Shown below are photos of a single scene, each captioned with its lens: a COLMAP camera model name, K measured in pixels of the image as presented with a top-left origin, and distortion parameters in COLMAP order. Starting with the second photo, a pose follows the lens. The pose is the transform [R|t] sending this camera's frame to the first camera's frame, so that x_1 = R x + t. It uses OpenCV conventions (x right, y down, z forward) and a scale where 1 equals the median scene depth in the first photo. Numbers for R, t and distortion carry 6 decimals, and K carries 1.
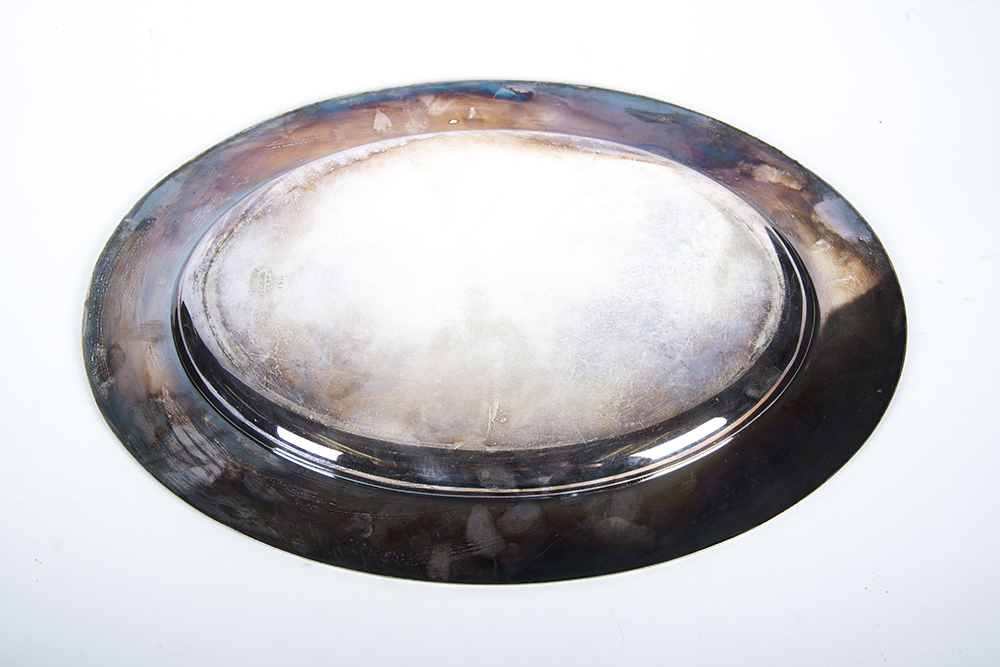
lens RADIAL K [[1512.9, 0, 500.4], [0, 1512.9, 332.4], [0, 0, 1]] dist [0.098932, 0.000000]
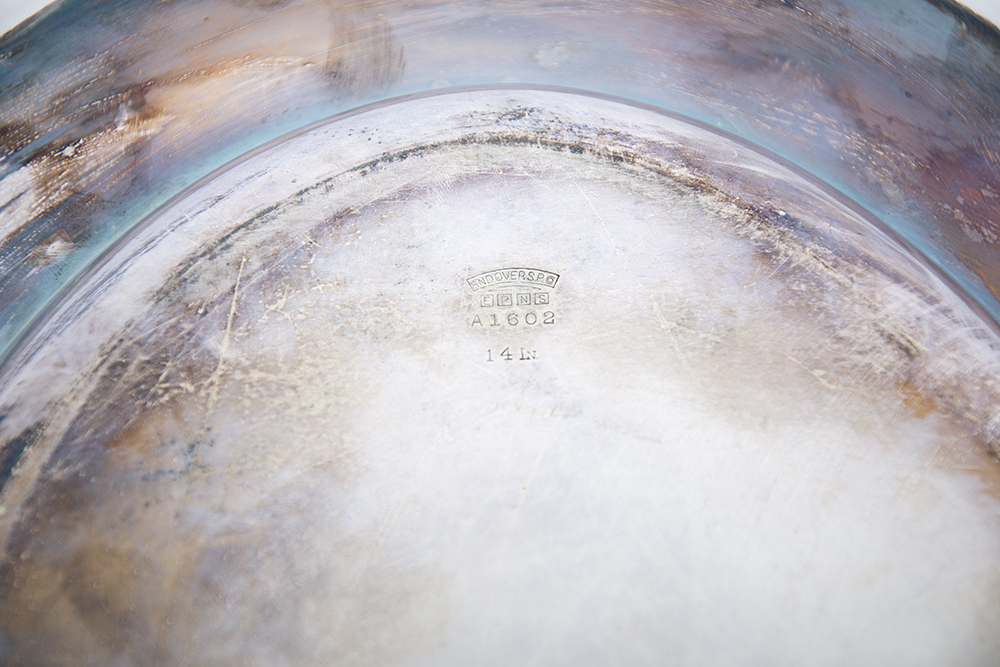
lens RADIAL K [[3698.5, 0, 499.5], [0, 3698.5, 334.5], [0, 0, 1]] dist [0.684611, 0.000000]
pose [[0.073236, 0.868594, -0.490082, 0.174146], [-0.867007, 0.298306, 0.399139, -0.271683], [0.492884, 0.395674, 0.774924, 0.371082]]
